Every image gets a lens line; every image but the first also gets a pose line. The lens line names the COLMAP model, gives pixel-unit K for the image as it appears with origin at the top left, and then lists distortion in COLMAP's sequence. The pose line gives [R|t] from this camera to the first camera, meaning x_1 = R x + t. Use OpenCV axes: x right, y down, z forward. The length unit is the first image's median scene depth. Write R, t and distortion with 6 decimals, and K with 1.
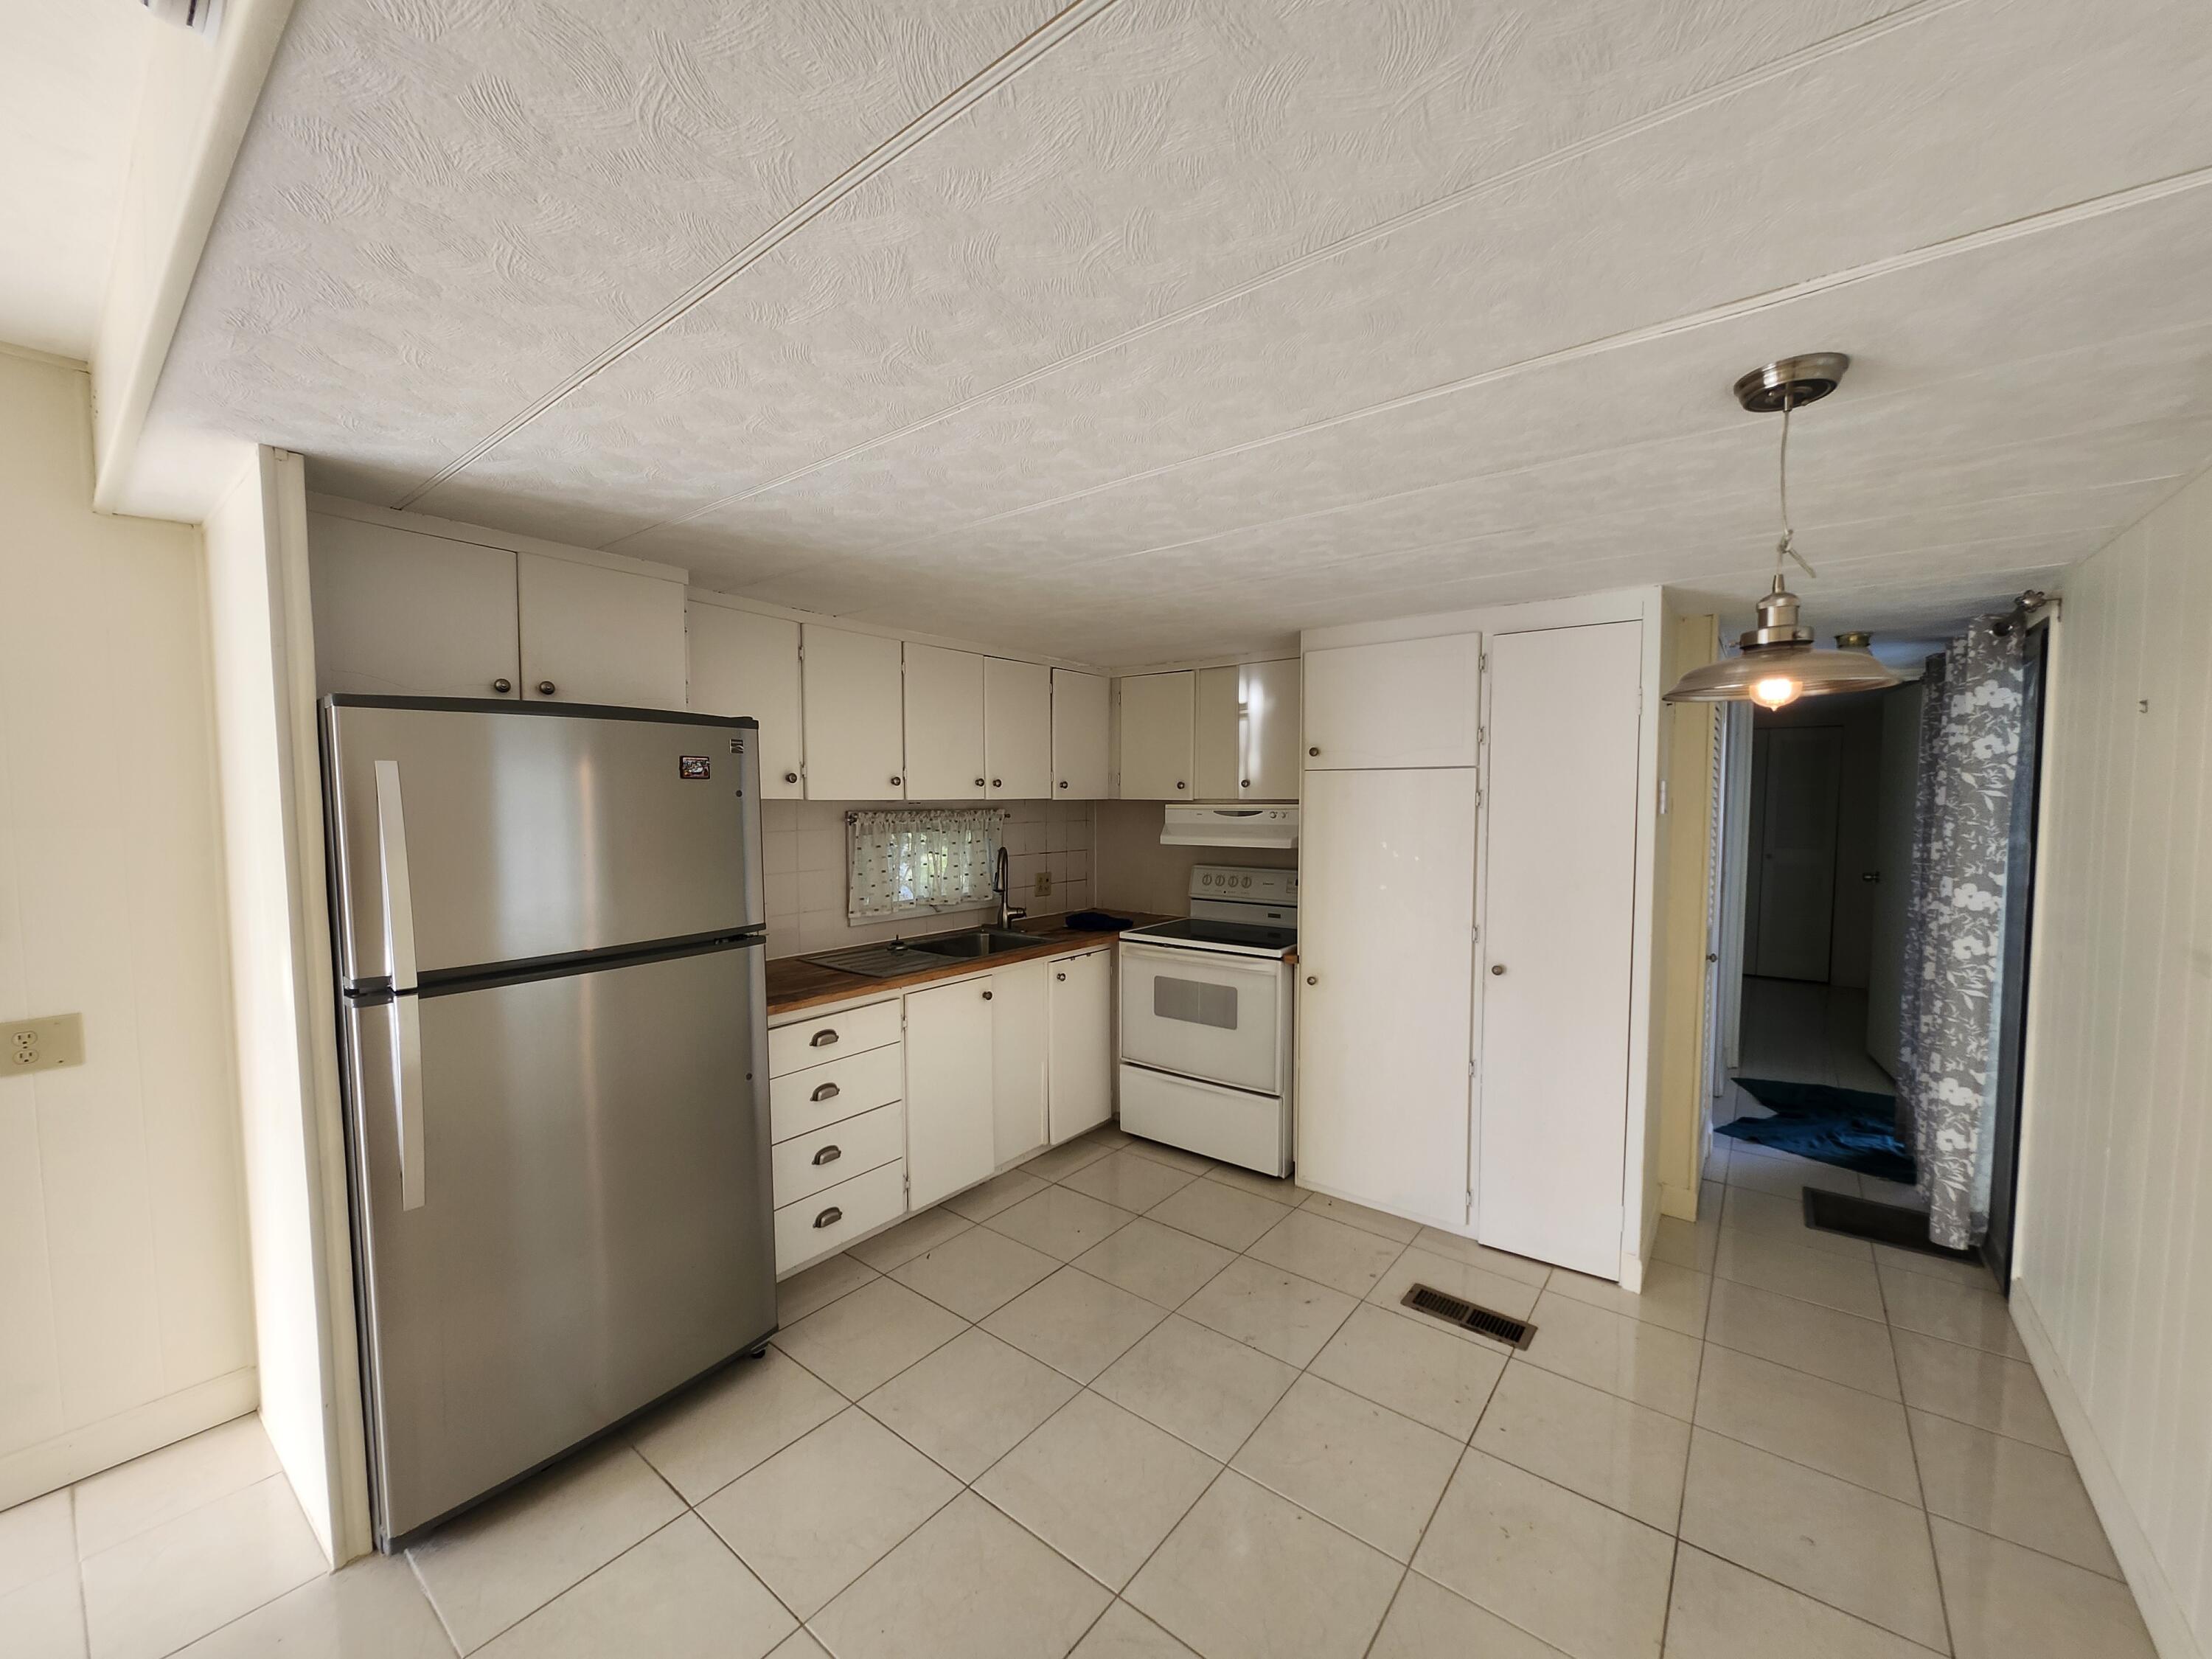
lens RADIAL K [[870.6, 0, 1098.3], [0, 870.6, 842.8], [0, 0, 1]] dist [-0.009661, -0.000039]
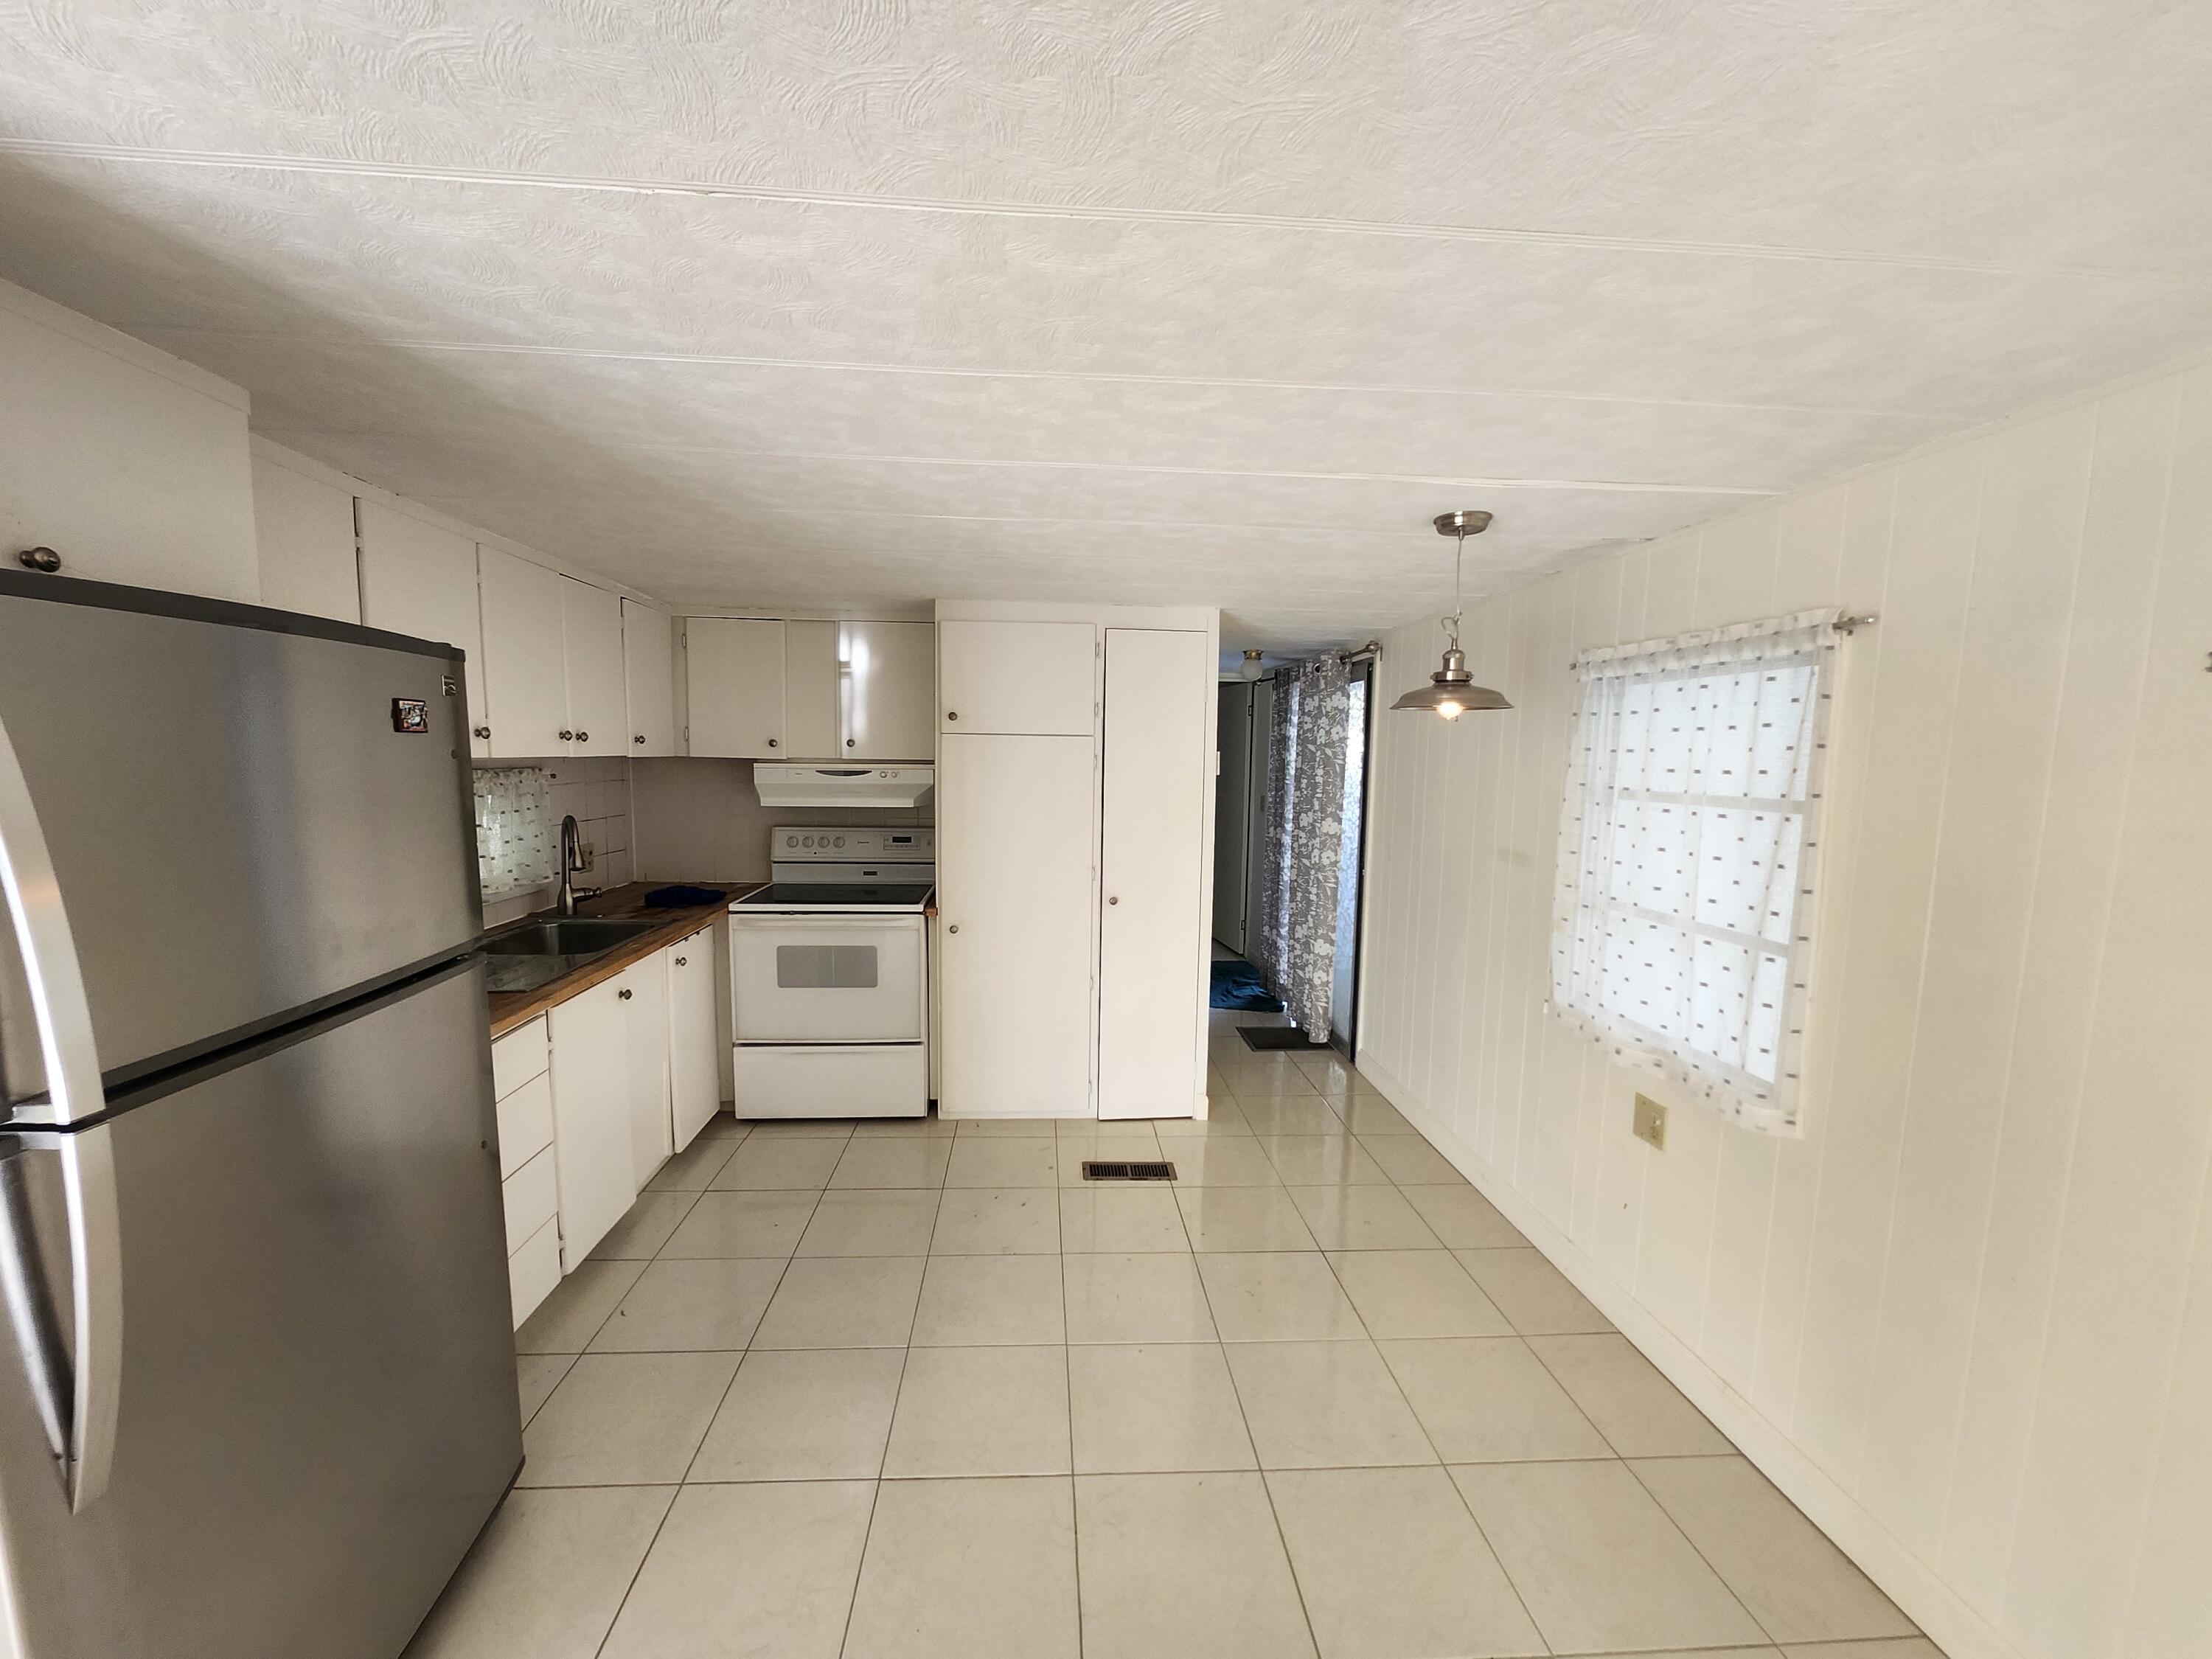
lens RADIAL K [[870.6, 0, 1098.3], [0, 870.6, 842.8], [0, 0, 1]] dist [-0.009661, -0.000039]
pose [[0.731743, -0.055688, 0.679301, -0.333979], [0.017991, 0.997887, 0.062425, -0.012372], [-0.681343, -0.033458, 0.731199, 0.084185]]
